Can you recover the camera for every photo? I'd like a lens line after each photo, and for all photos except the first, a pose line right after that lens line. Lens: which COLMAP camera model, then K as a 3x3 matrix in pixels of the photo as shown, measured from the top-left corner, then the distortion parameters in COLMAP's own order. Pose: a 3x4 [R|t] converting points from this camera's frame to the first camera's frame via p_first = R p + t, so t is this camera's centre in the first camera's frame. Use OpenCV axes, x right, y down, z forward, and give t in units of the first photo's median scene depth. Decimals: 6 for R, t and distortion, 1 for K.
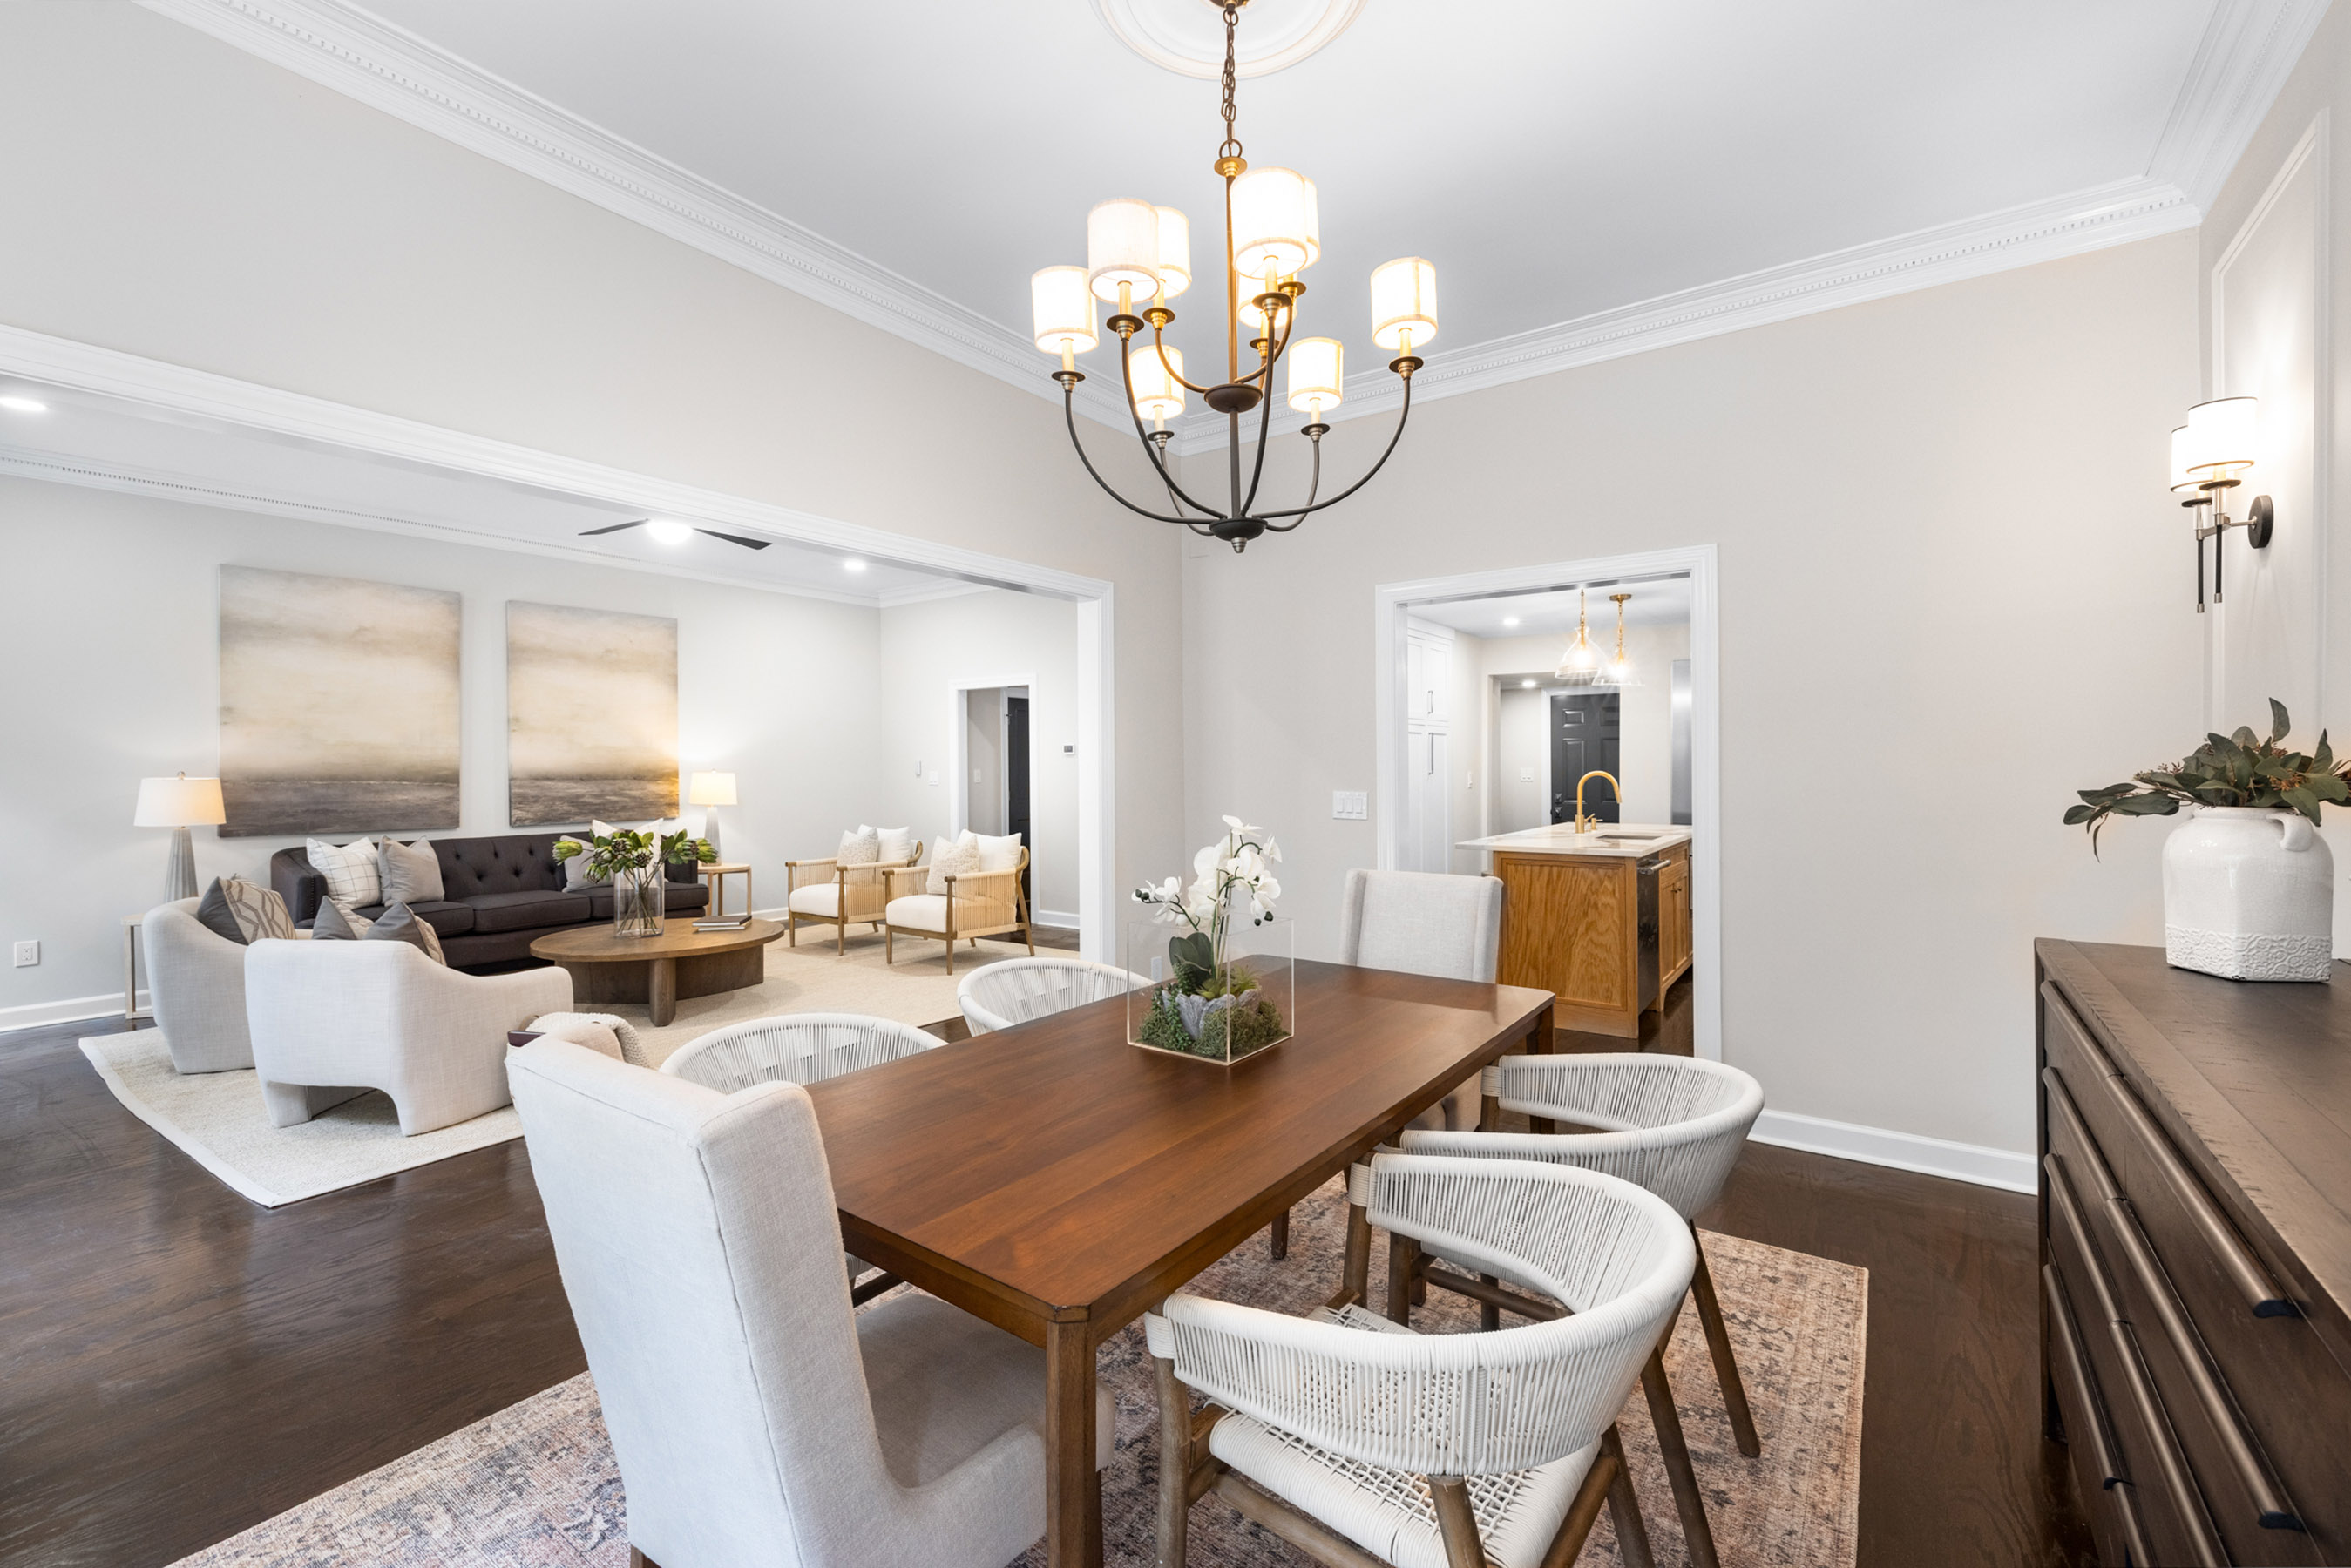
lens RADIAL K [[1010.4, 0, 1177.2], [0, 1010.4, 773.6], [0, 0, 1]] dist [-0.001674, -0.000223]
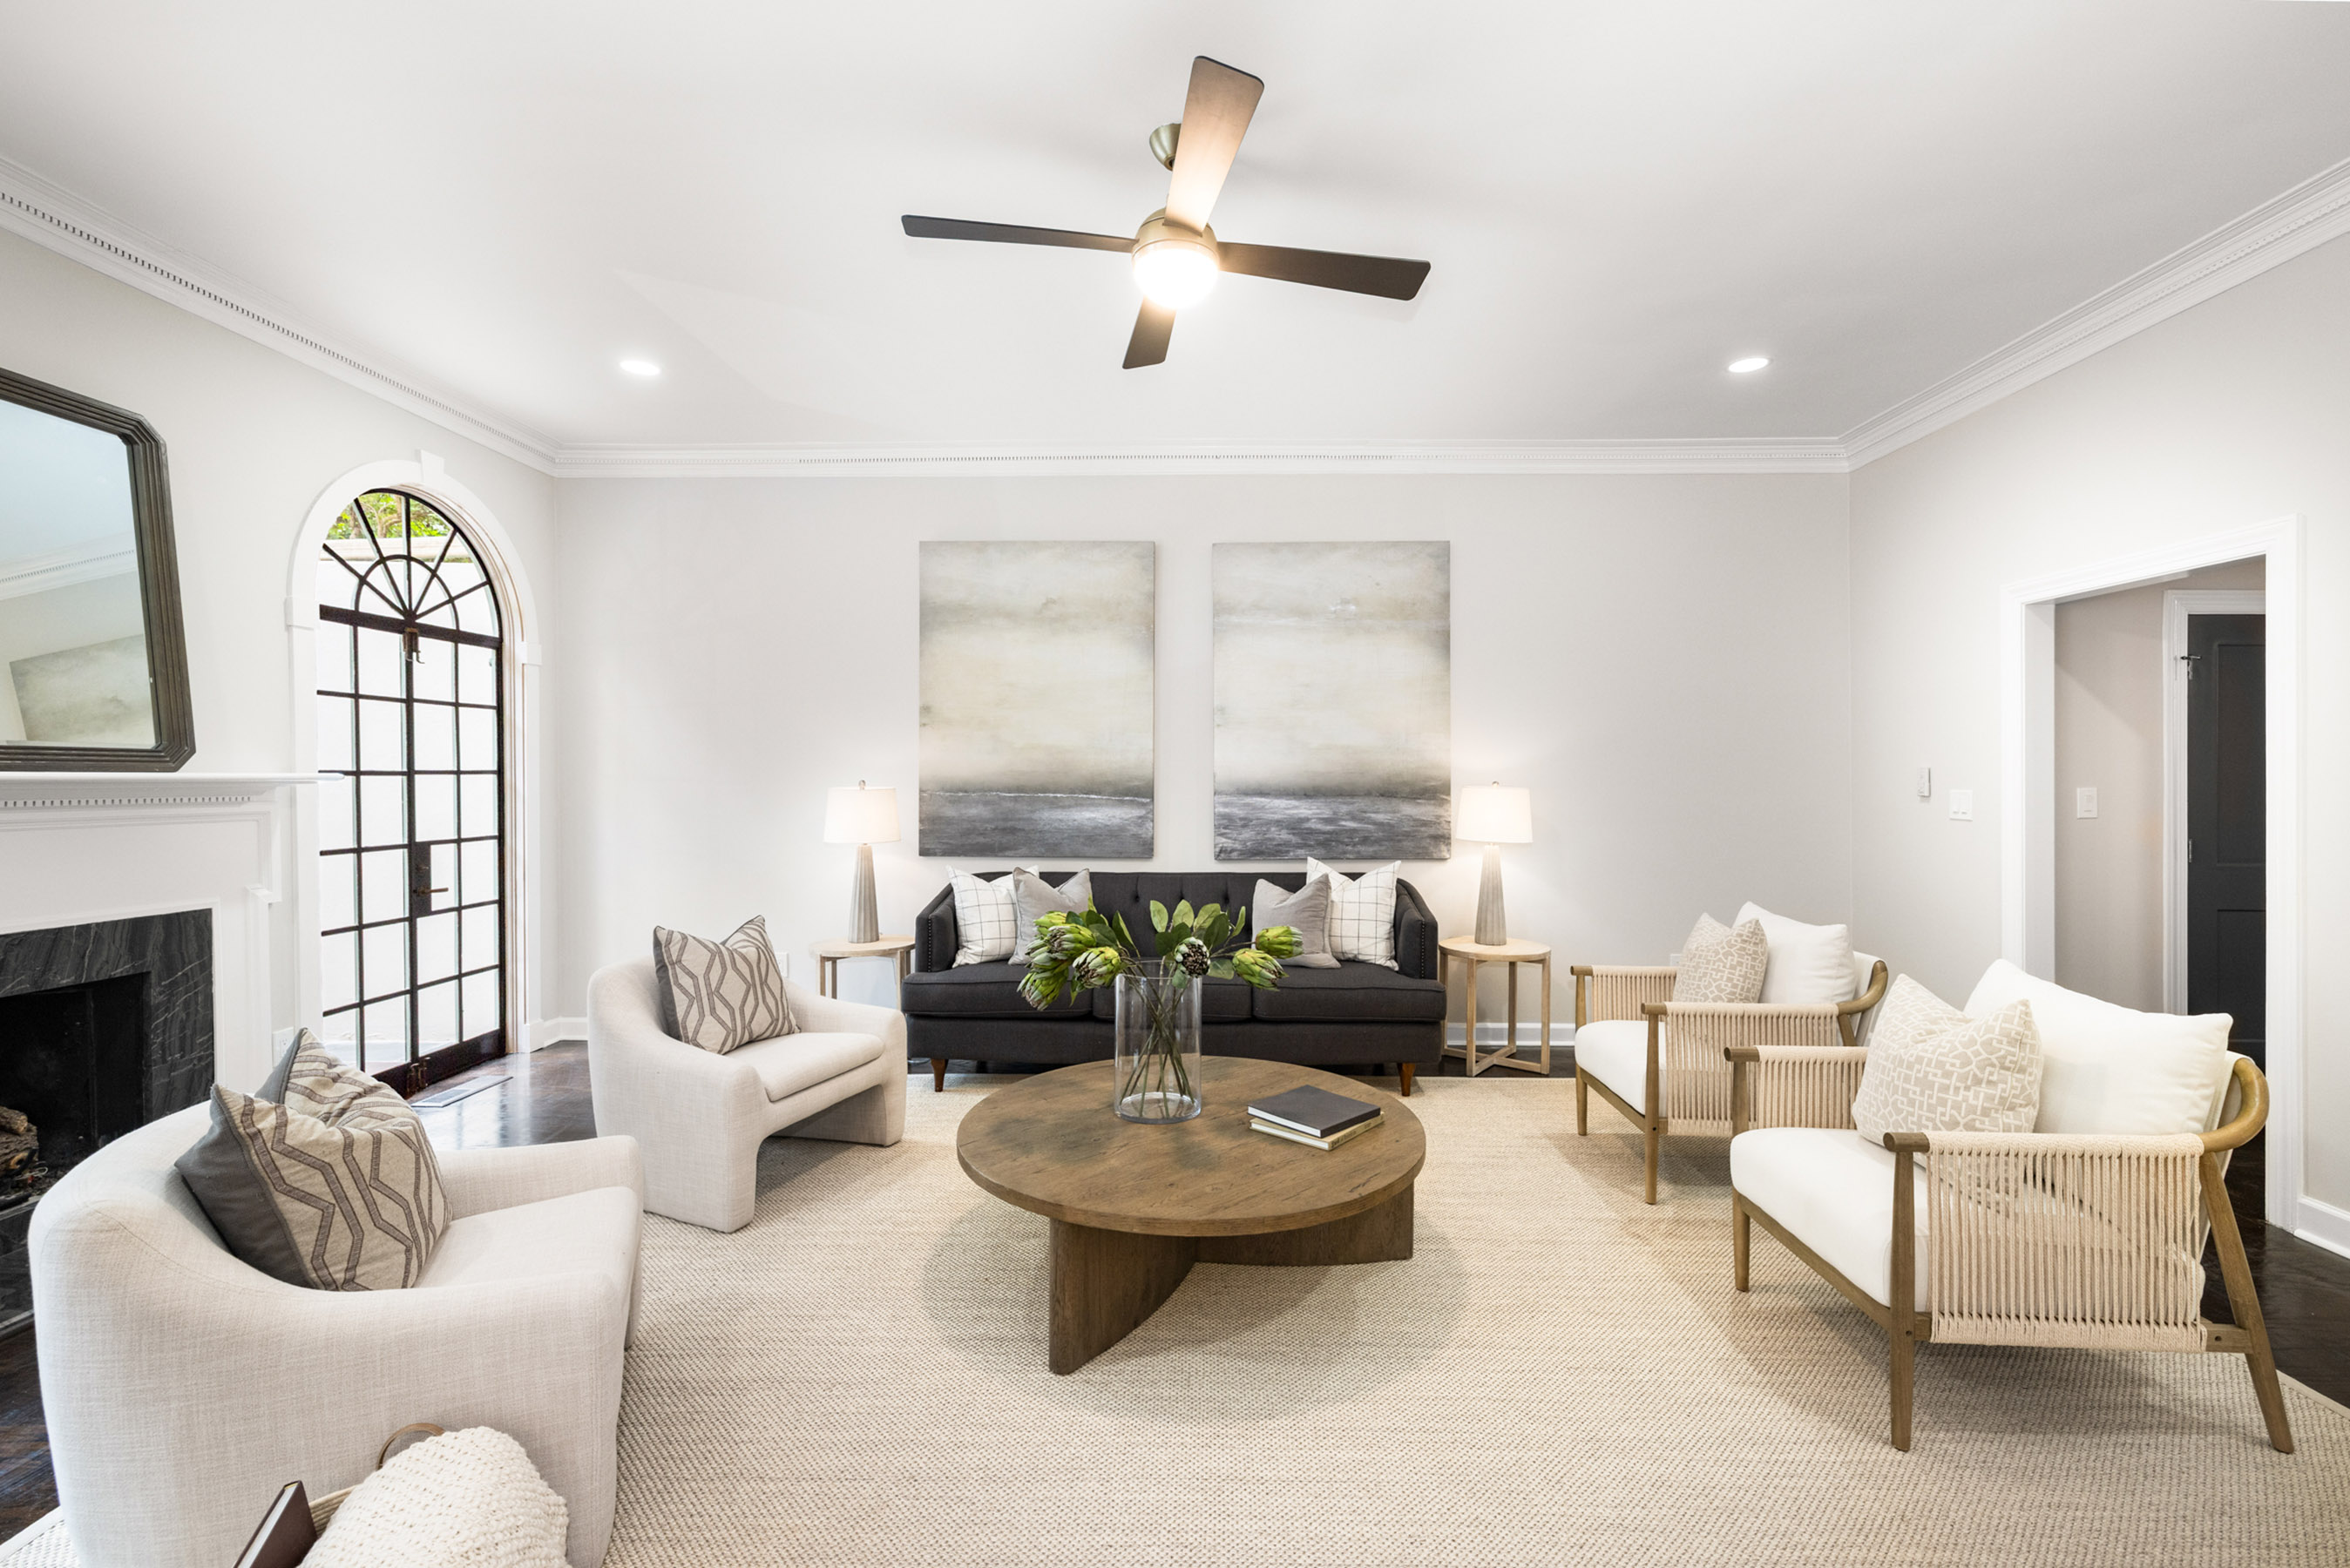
lens RADIAL K [[1010.0, 0, 1176.7], [0, 1010.0, 773.6], [0, 0, 1]] dist [-0.001674, -0.000223]
pose [[0.570768, 0.004853, -0.821097, -0.090299], [-0.009716, 0.999952, -0.000844, -0.007947], [0.821054, 0.008460, 0.570788, 0.589388]]
